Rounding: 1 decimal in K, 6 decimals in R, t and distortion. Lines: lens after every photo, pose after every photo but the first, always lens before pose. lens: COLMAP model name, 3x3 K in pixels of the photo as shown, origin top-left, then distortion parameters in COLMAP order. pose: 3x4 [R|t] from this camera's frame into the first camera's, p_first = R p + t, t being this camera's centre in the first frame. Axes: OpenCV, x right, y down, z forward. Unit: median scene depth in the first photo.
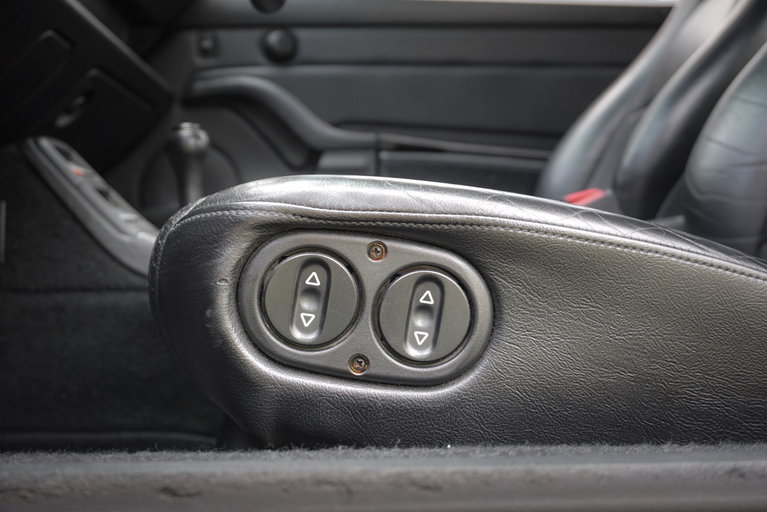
lens RADIAL K [[898.0, 0, 384.0], [0, 898.0, 254.8], [0, 0, 1]] dist [-0.005492, 0.000000]
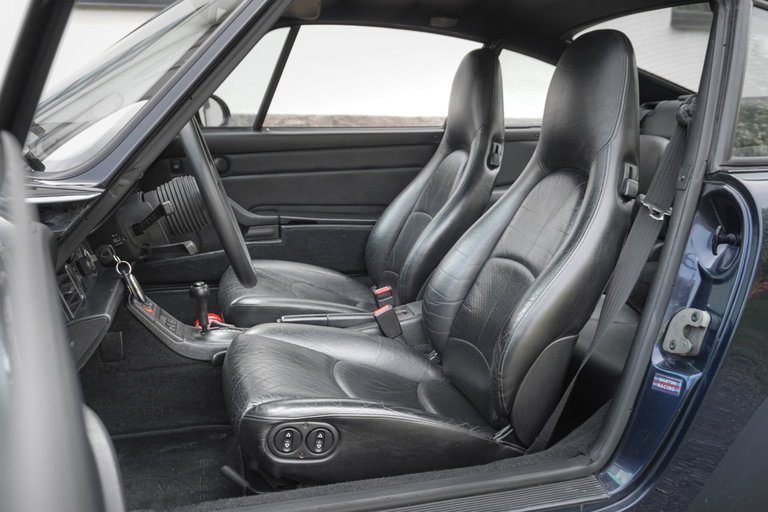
lens RADIAL K [[745.1, 0, 382.4], [0, 745.1, 259.1], [0, 0, 1]] dist [0.010064, 0.000000]
pose [[0.987009, -0.052440, 0.151864, -0.120833], [0.021926, 0.980355, 0.196018, -1.201992], [-0.159160, -0.190142, 0.968769, -1.758693]]
